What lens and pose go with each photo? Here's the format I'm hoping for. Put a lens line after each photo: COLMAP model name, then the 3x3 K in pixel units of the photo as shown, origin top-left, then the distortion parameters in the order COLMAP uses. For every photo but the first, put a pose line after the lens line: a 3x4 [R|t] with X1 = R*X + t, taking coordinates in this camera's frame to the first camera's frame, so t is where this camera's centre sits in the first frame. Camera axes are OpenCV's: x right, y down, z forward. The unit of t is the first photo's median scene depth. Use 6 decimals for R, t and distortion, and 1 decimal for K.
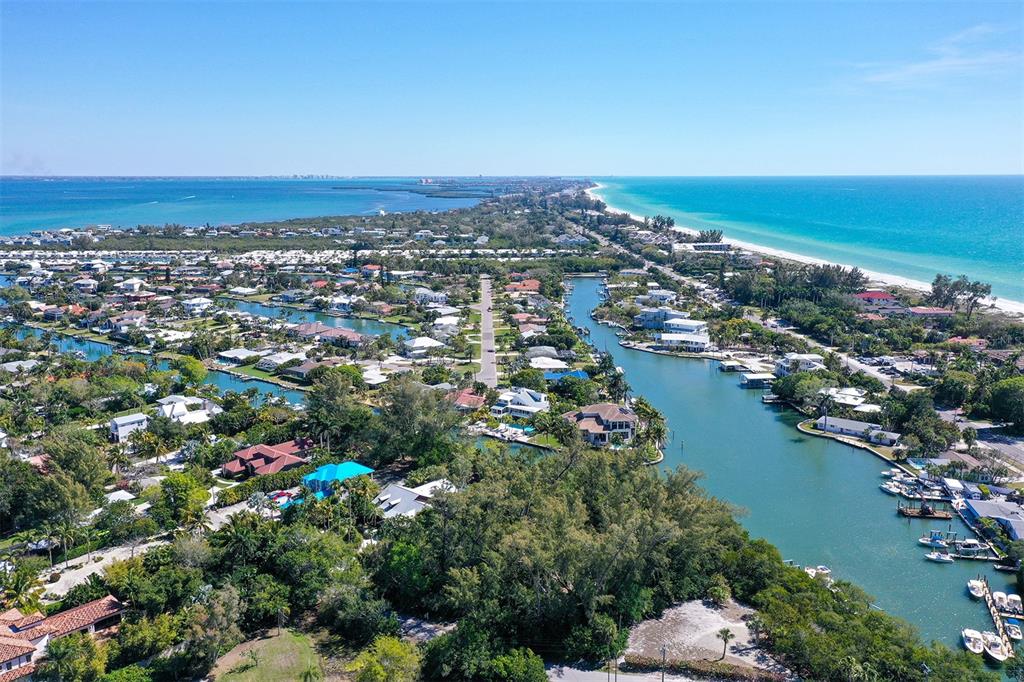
lens RADIAL K [[825.2, 0, 512.0], [0, 825.2, 341.0], [0, 0, 1]] dist [0.027846, -0.002307]
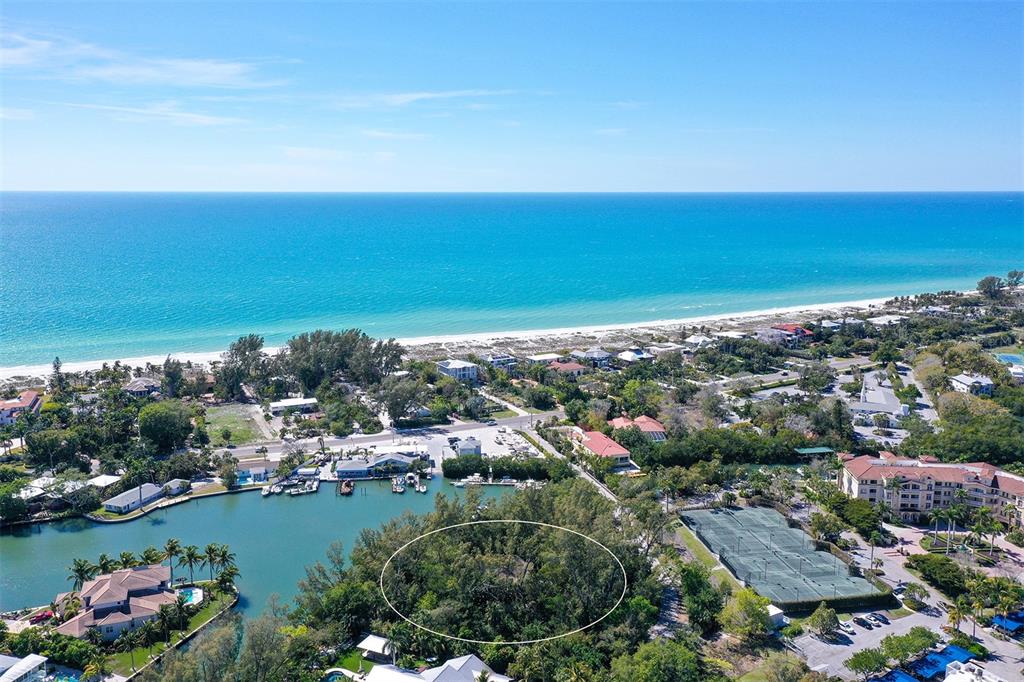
lens RADIAL K [[833.9, 0, 512.0], [0, 833.9, 341.0], [0, 0, 1]] dist [0.017458, 0.006168]
pose [[-0.319732, -0.167447, 0.932595, -0.575892], [0.183469, 0.954691, 0.234315, -0.204435], [-0.929576, 0.246020, -0.274524, 0.742107]]
